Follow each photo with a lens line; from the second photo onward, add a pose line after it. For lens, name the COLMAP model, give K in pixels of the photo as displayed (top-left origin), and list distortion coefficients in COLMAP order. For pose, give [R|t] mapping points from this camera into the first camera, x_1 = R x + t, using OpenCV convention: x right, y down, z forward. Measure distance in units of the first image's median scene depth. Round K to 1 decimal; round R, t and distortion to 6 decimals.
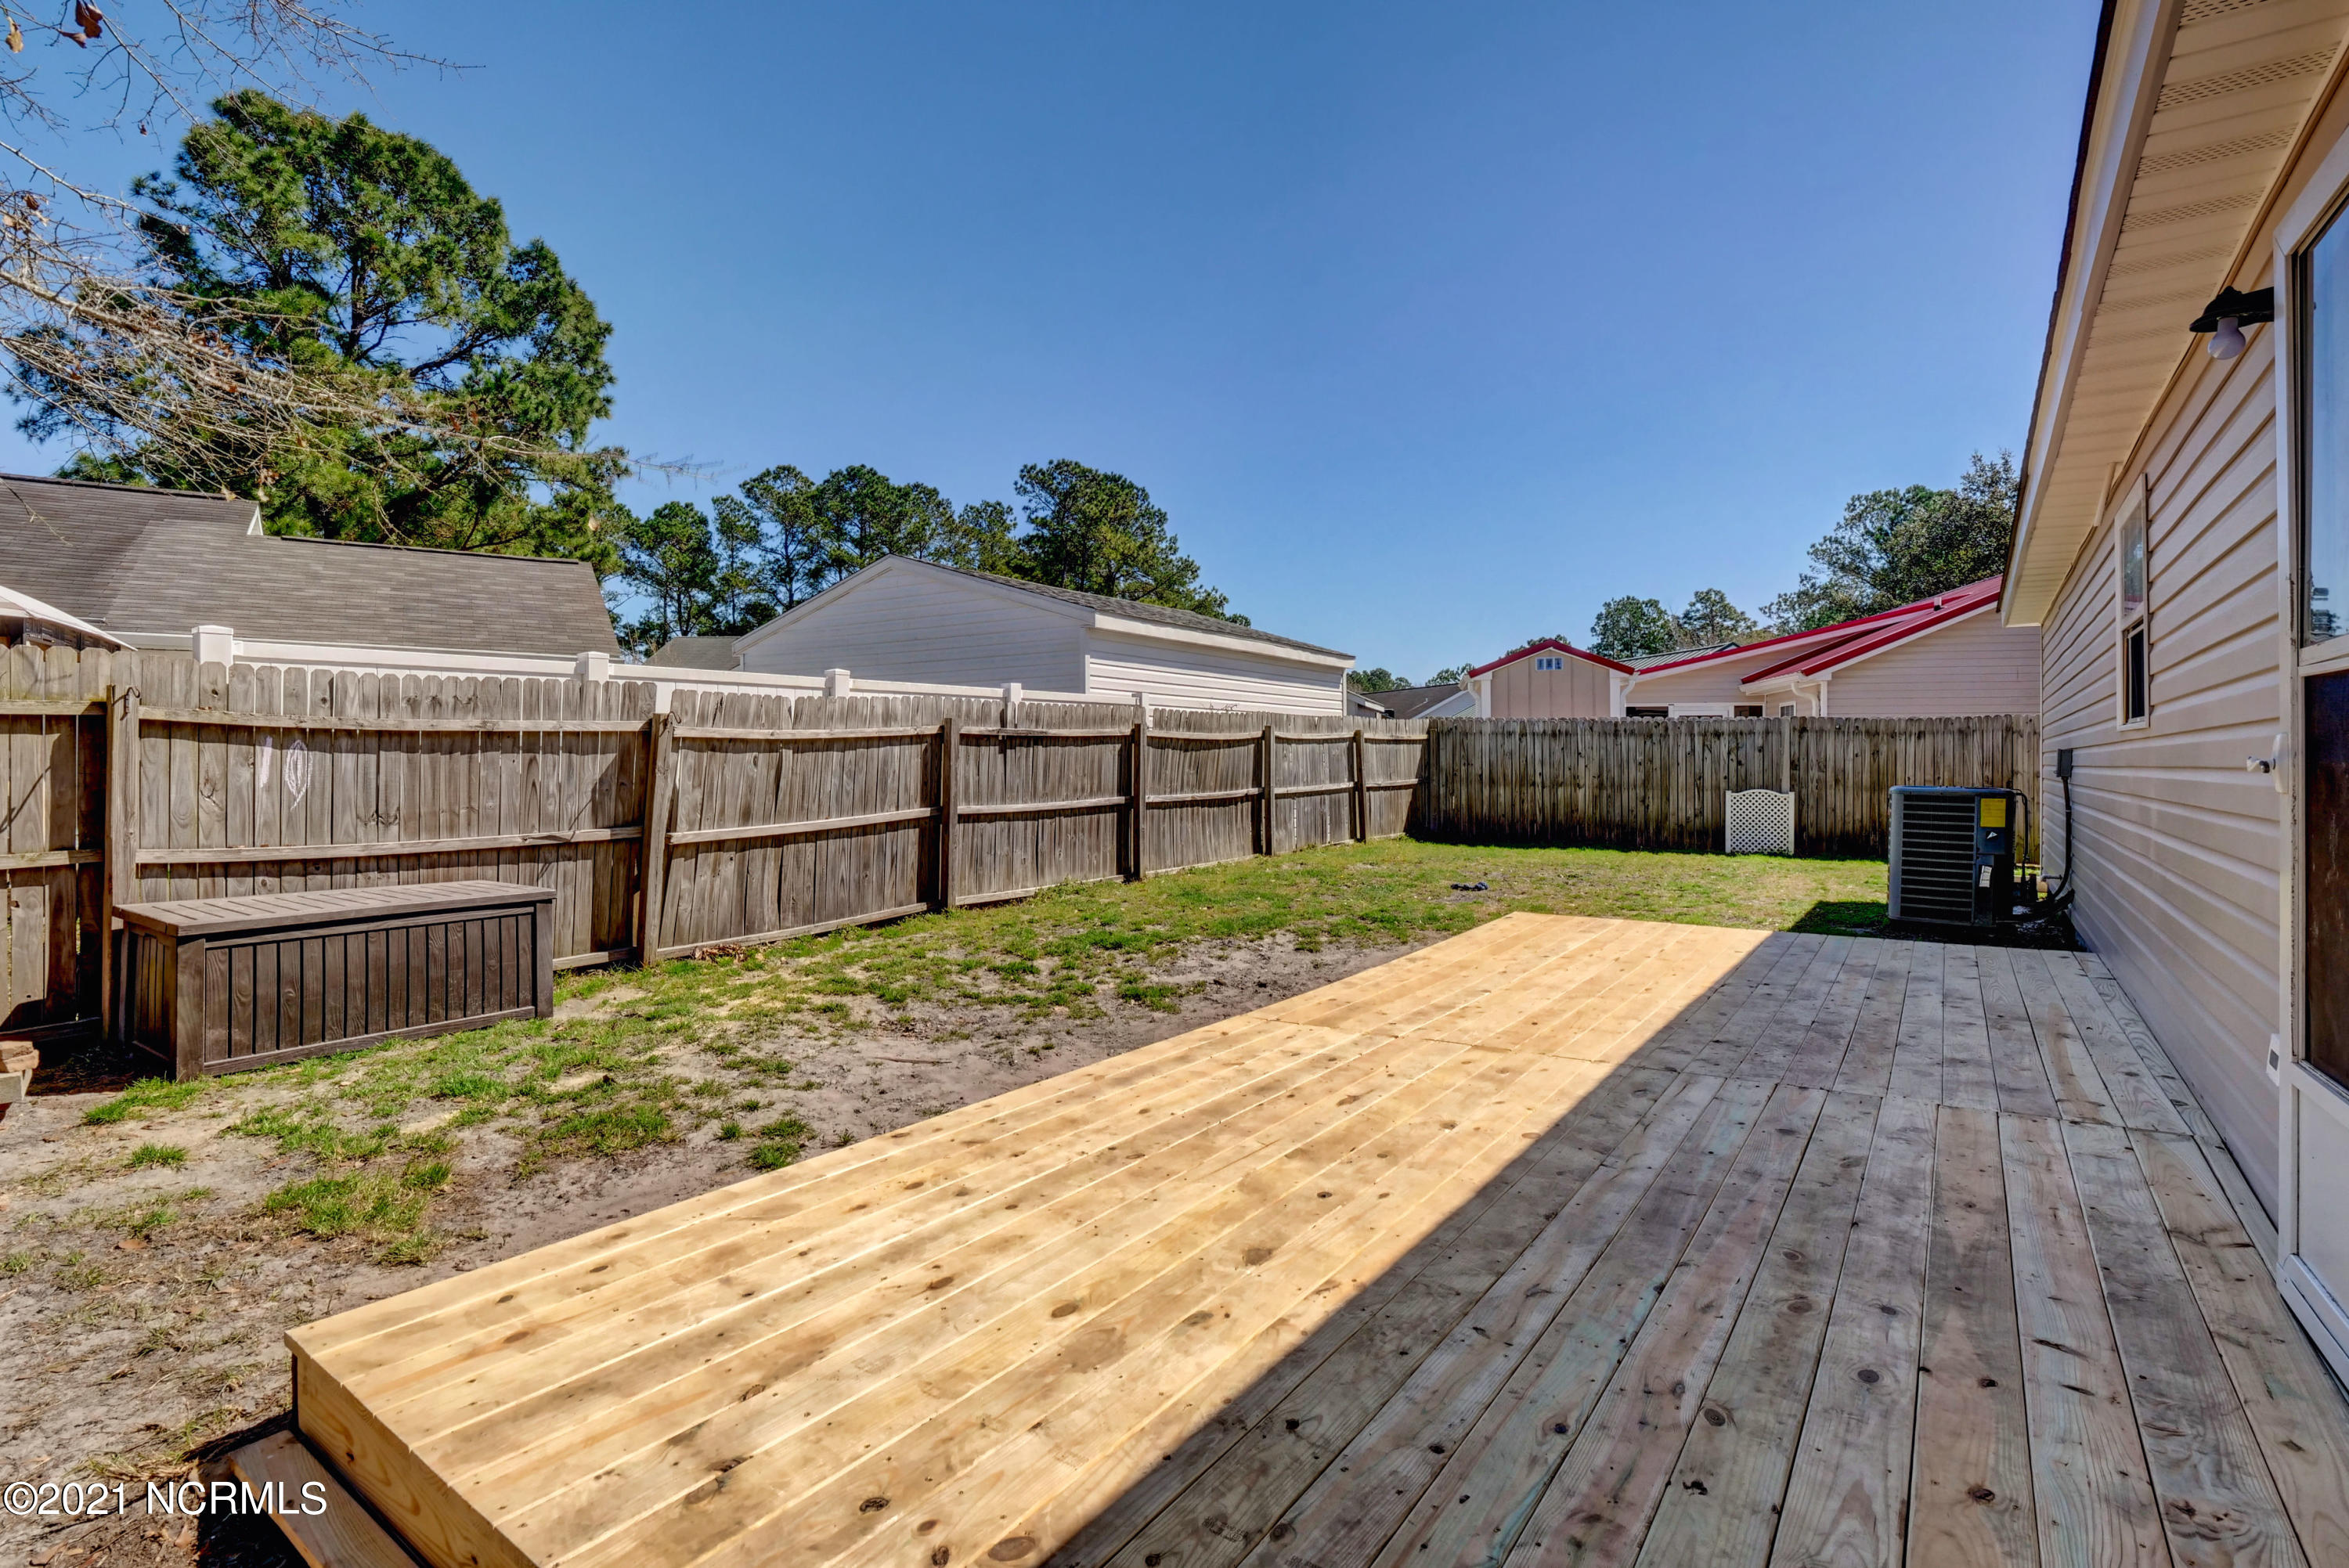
lens RADIAL K [[1139.1, 0, 1168.0], [0, 1139.1, 762.4], [0, 0, 1]] dist [-0.016396, -0.000028]
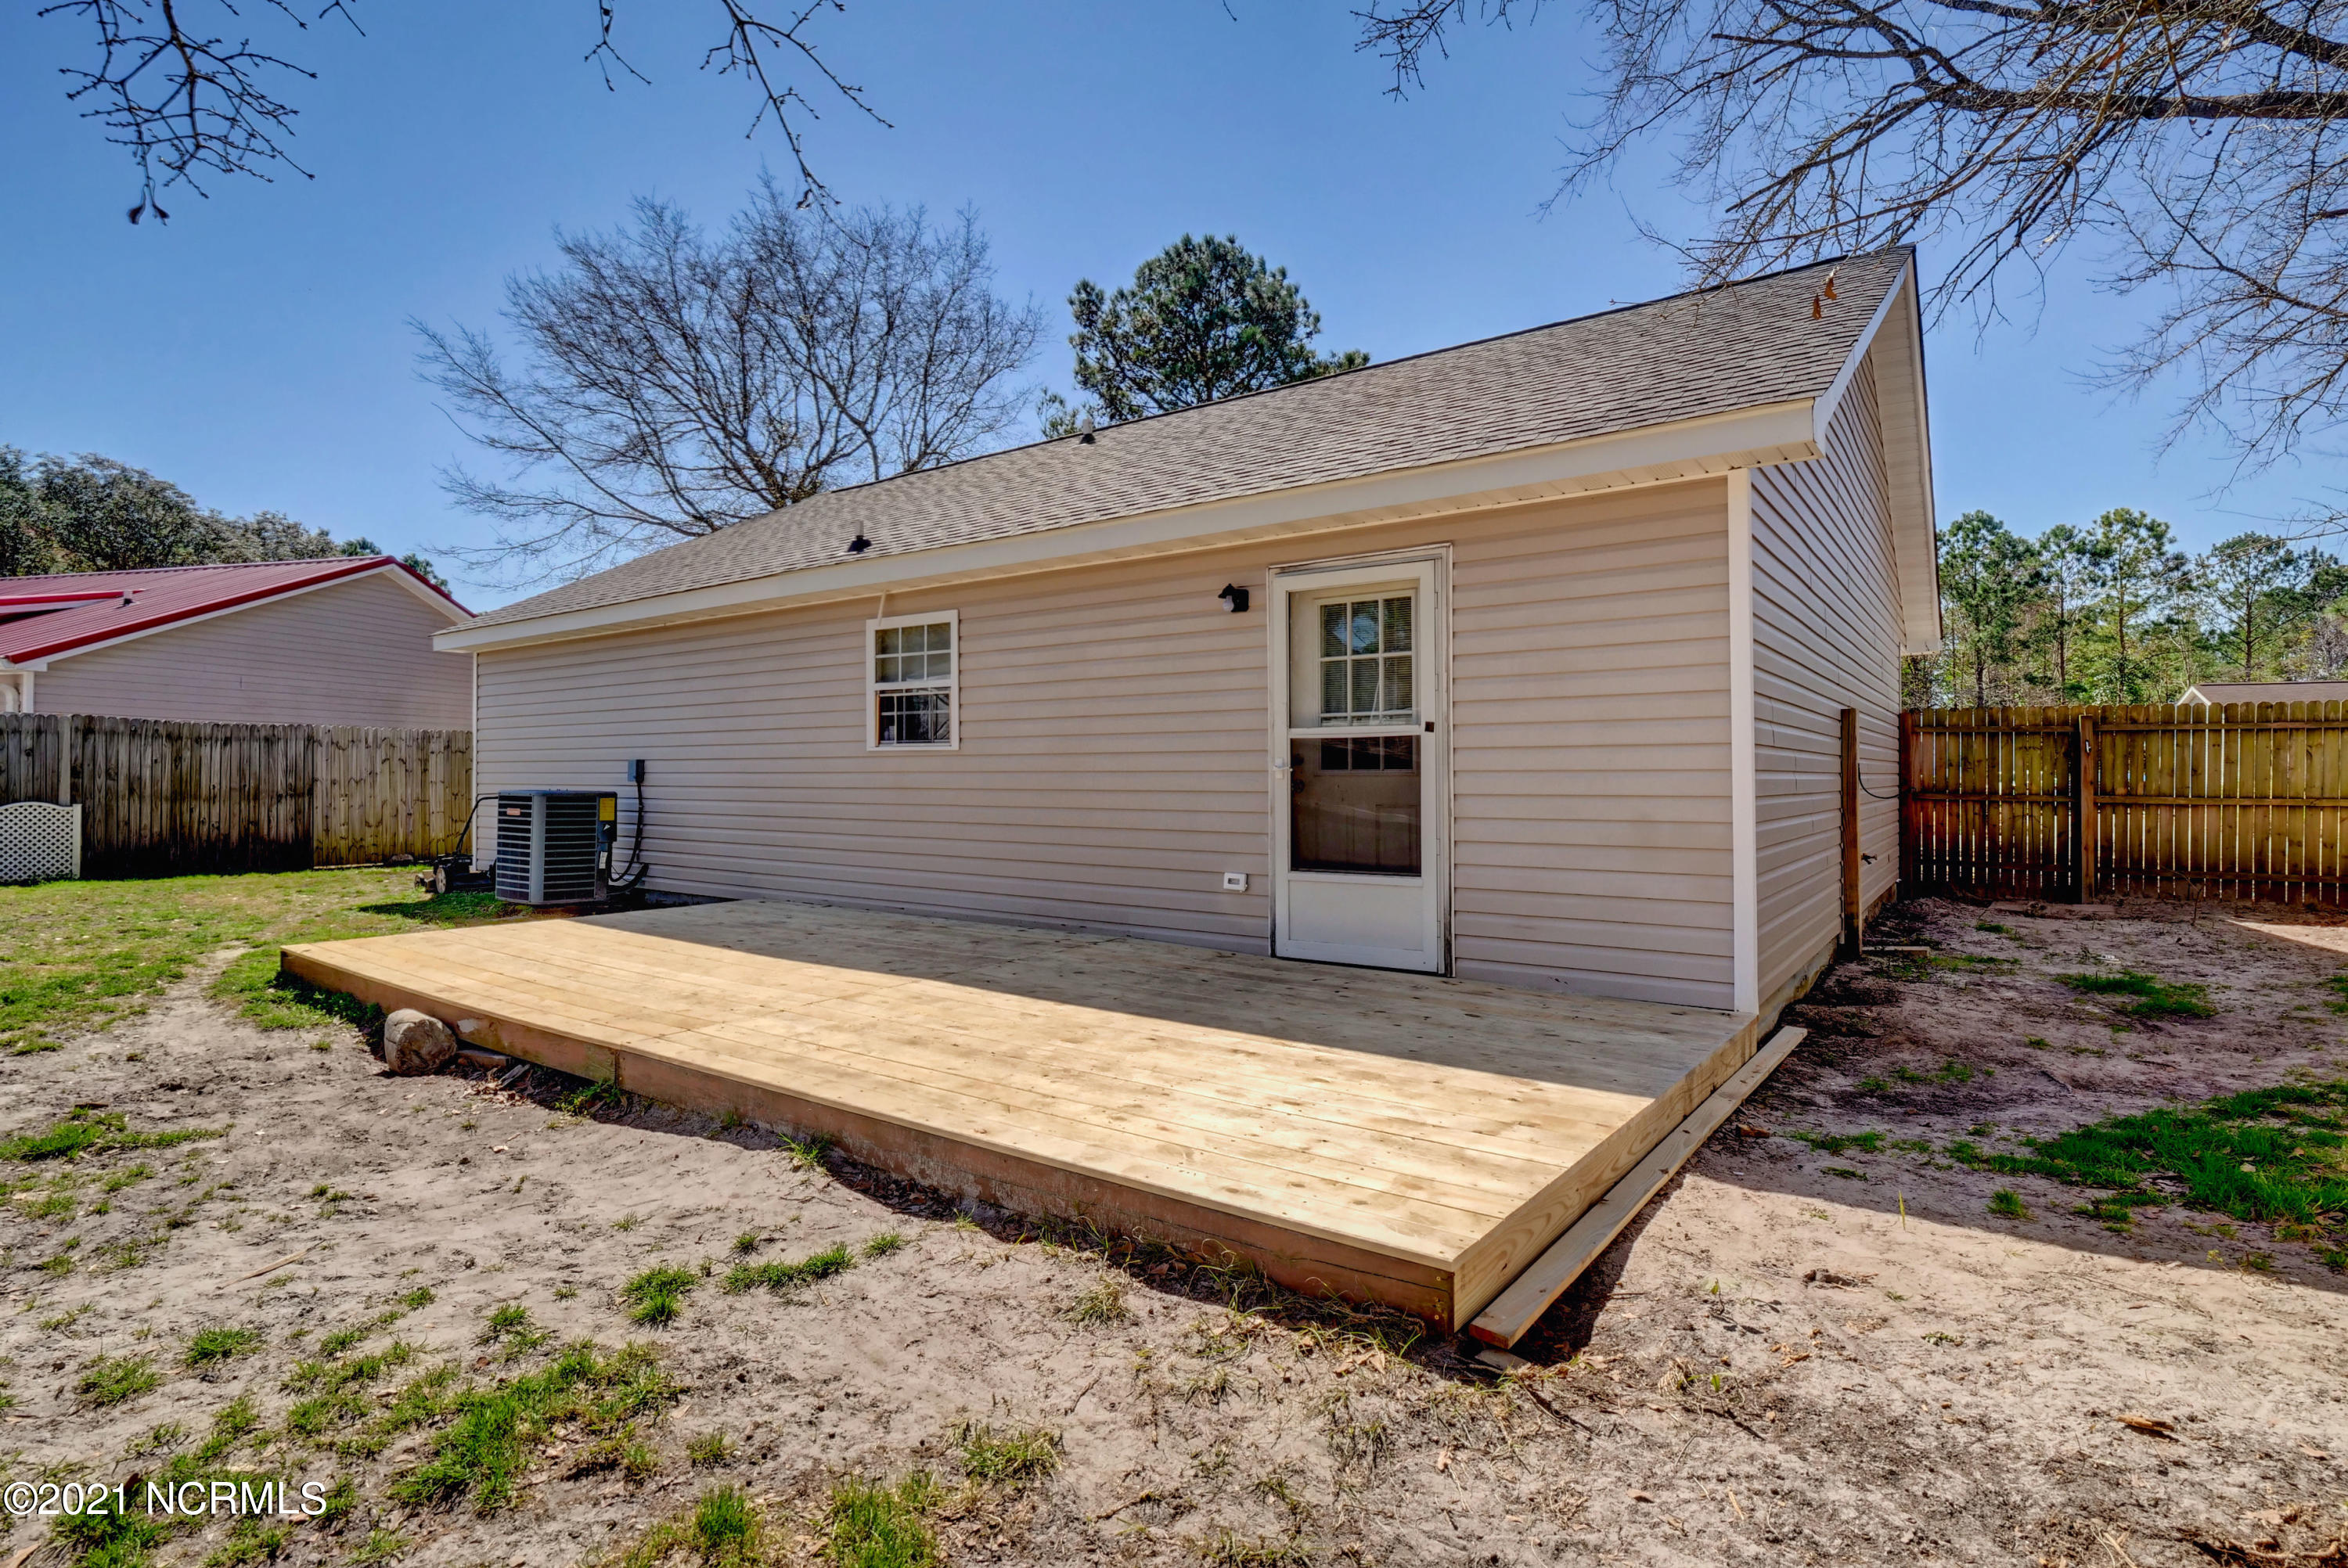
lens RADIAL K [[1138.5, 0, 1167.5], [0, 1138.5, 762.4], [0, 0, 1]] dist [-0.016396, -0.000028]
pose [[0.019645, 0.011458, 0.999741, -0.279559], [-0.002576, 0.999932, -0.011409, 0.002651], [-0.999804, -0.002351, 0.019673, 0.182620]]
